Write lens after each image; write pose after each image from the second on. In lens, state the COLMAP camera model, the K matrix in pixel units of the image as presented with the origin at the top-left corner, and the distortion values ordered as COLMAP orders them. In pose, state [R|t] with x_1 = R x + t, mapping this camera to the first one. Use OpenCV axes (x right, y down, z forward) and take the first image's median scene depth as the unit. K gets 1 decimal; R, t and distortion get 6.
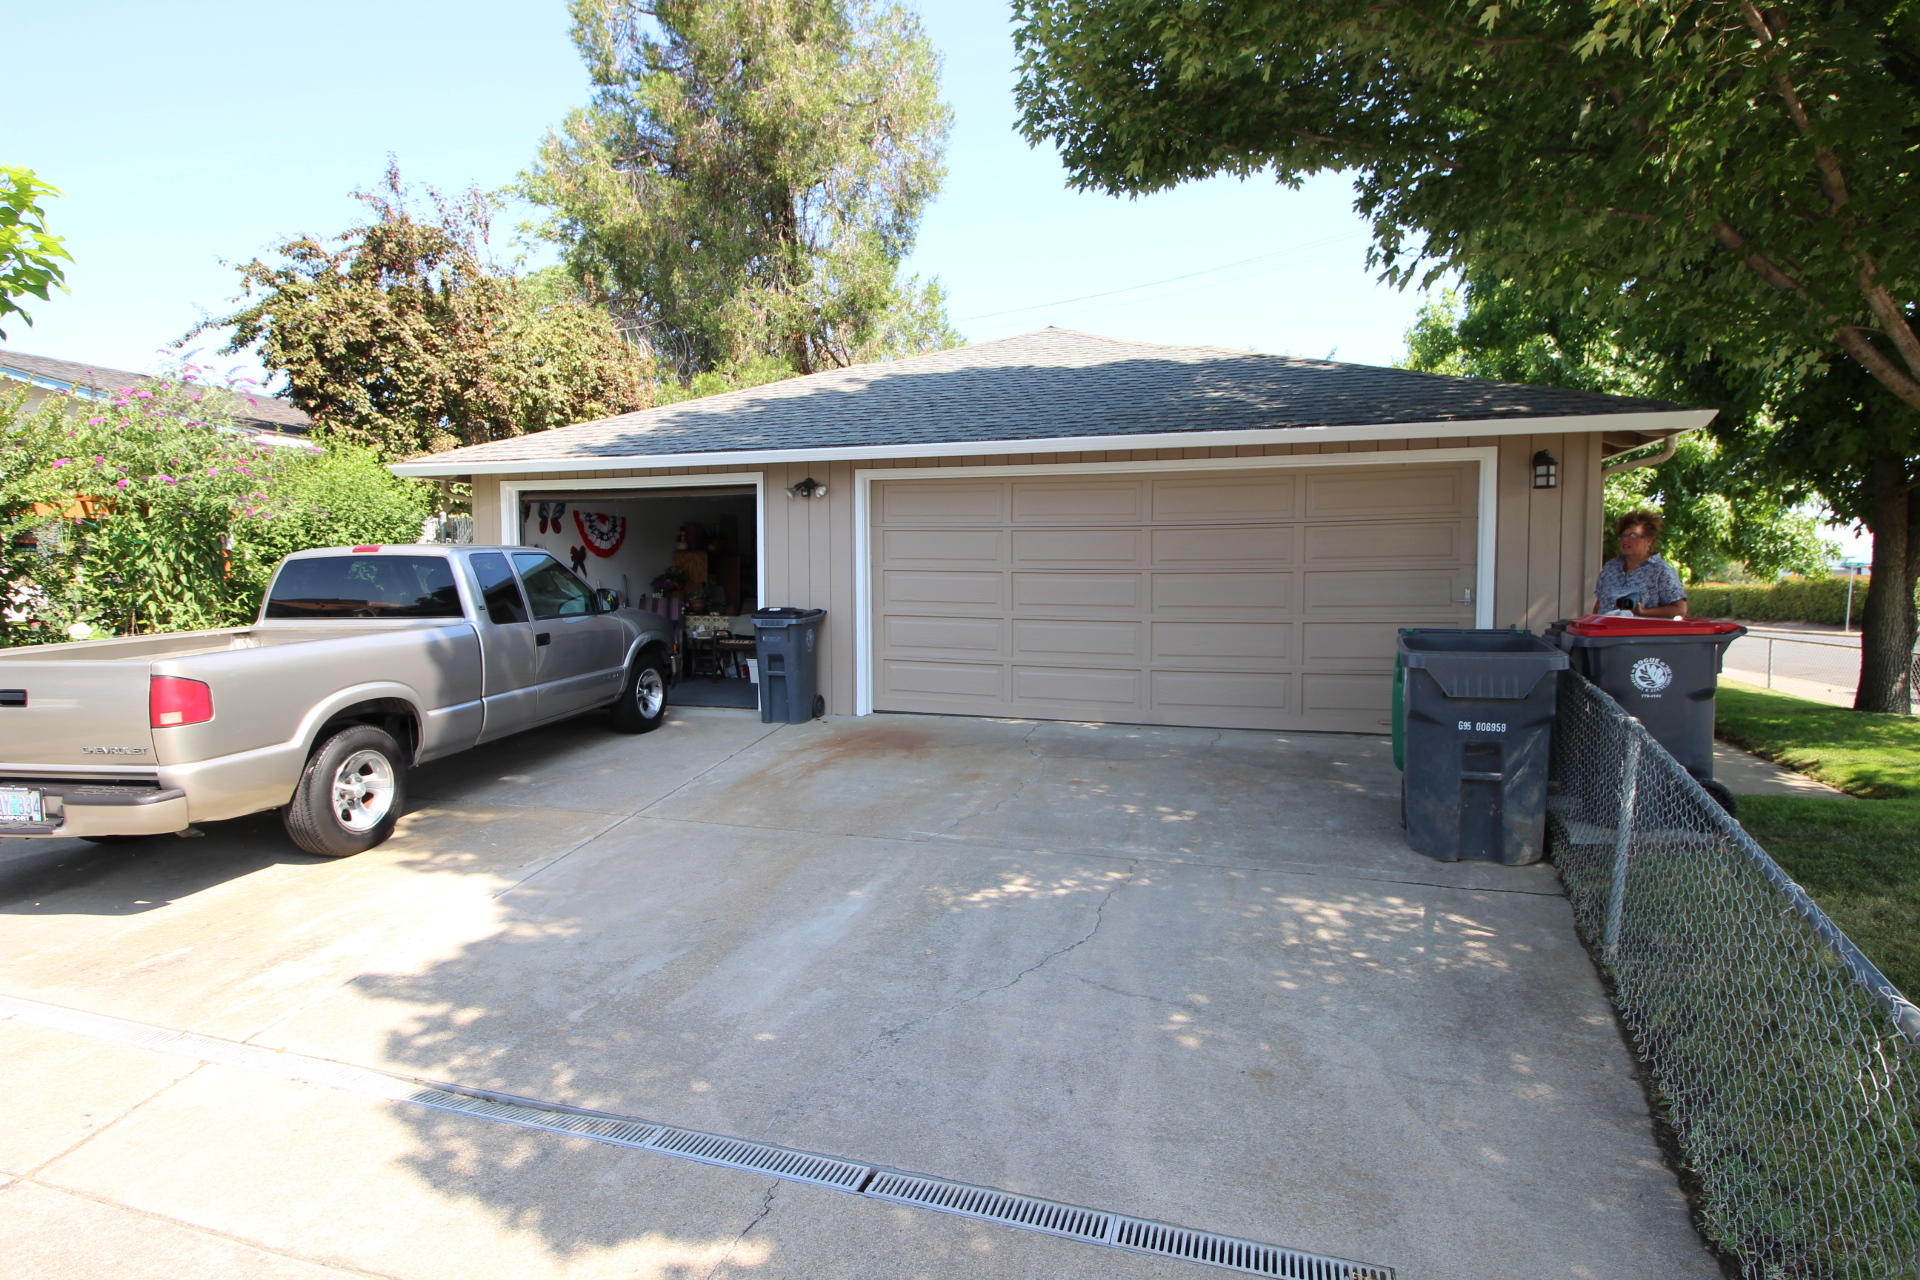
lens RADIAL K [[1024.0, 0, 960.0], [0, 1024.0, 640.0], [0, 0, 1]] dist [0.002136, 0.000457]
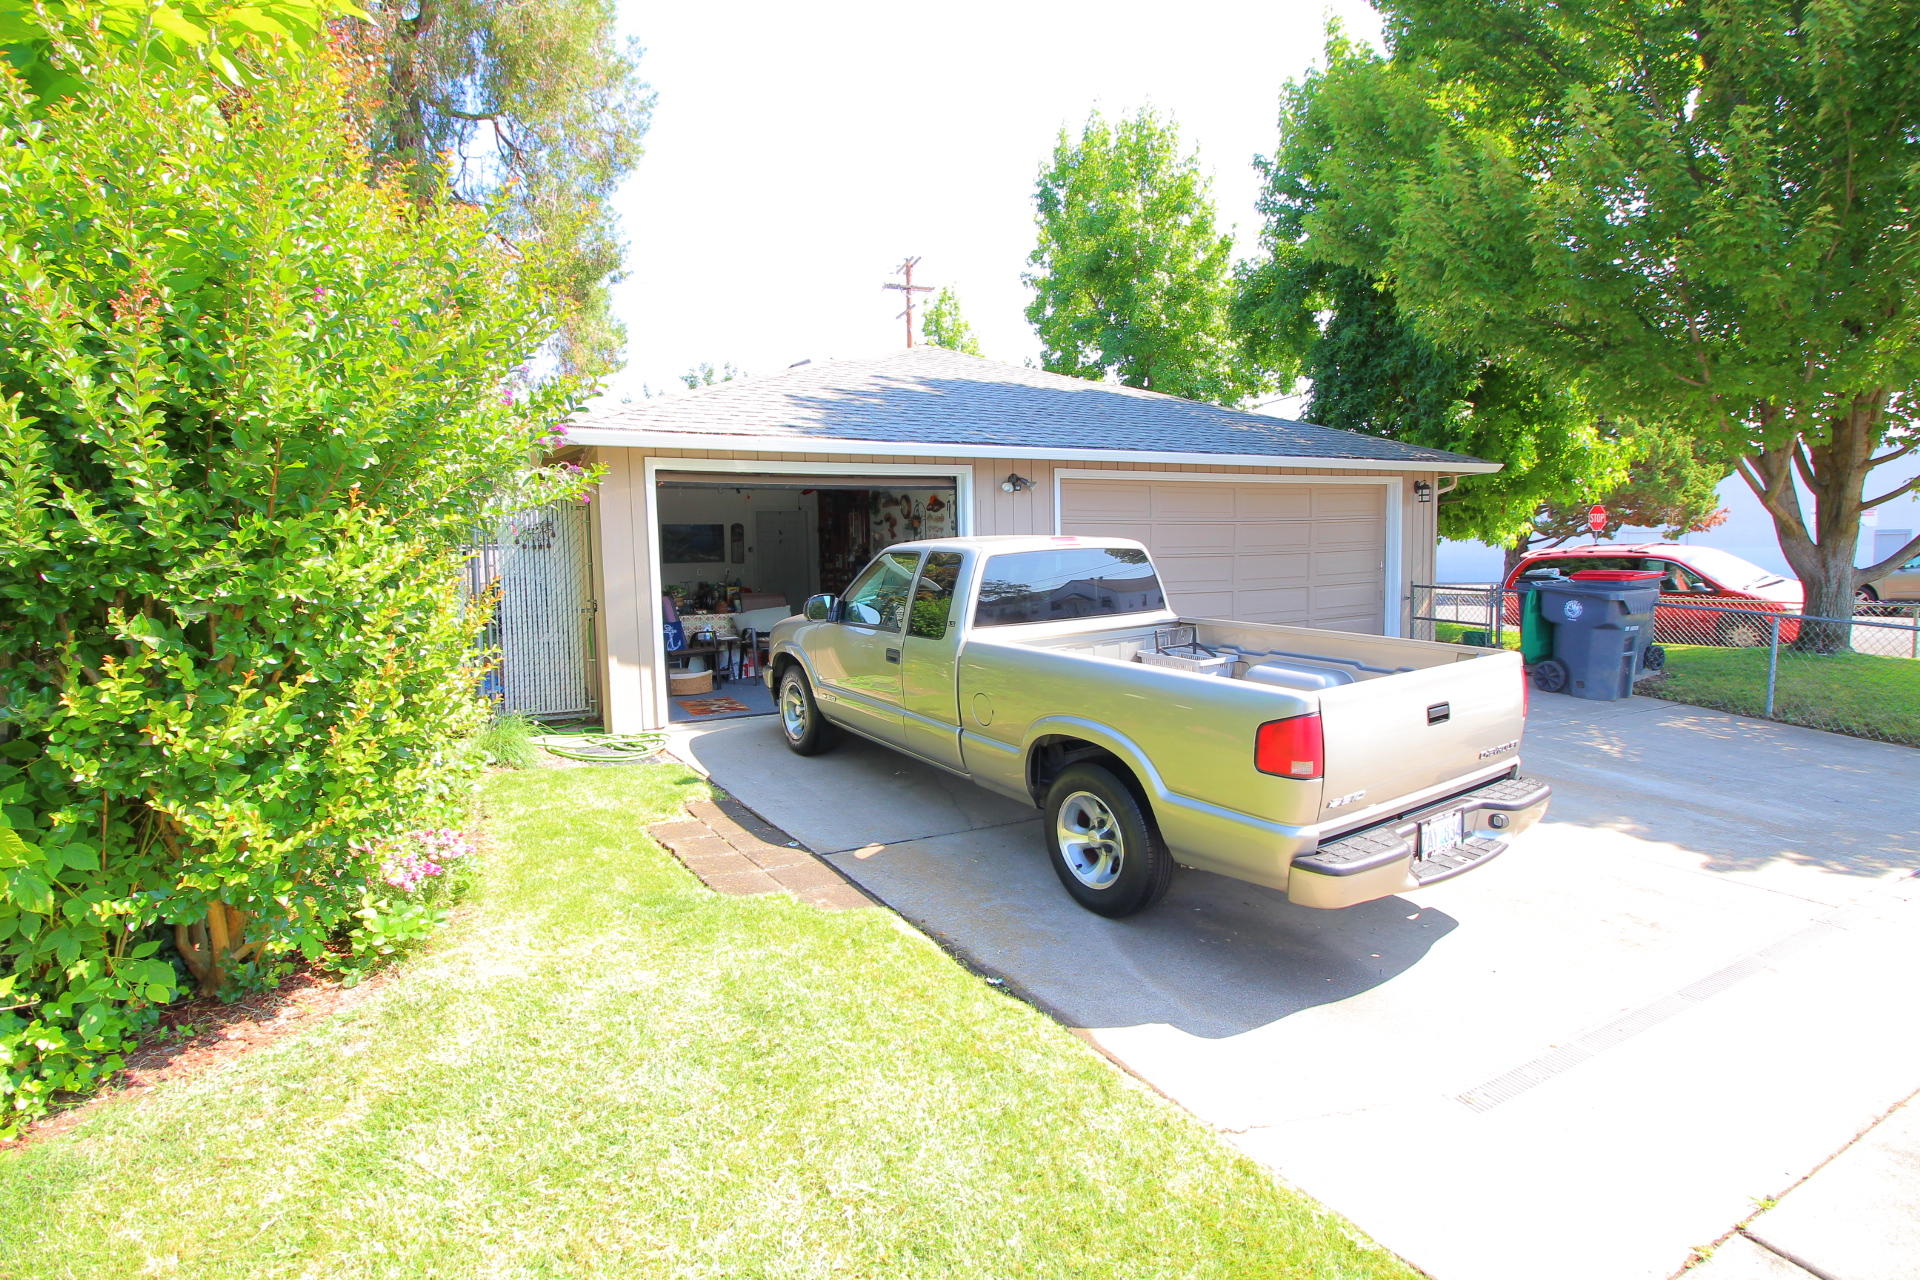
lens RADIAL K [[937.8, 0, 930.0], [0, 937.8, 637.8], [0, 0, 1]] dist [-0.000977, -0.000730]
pose [[0.690145, -0.079909, 0.719246, -1.134939], [0.072074, 0.996533, 0.041558, -0.042974], [-0.720073, 0.023158, 0.693512, 0.480342]]
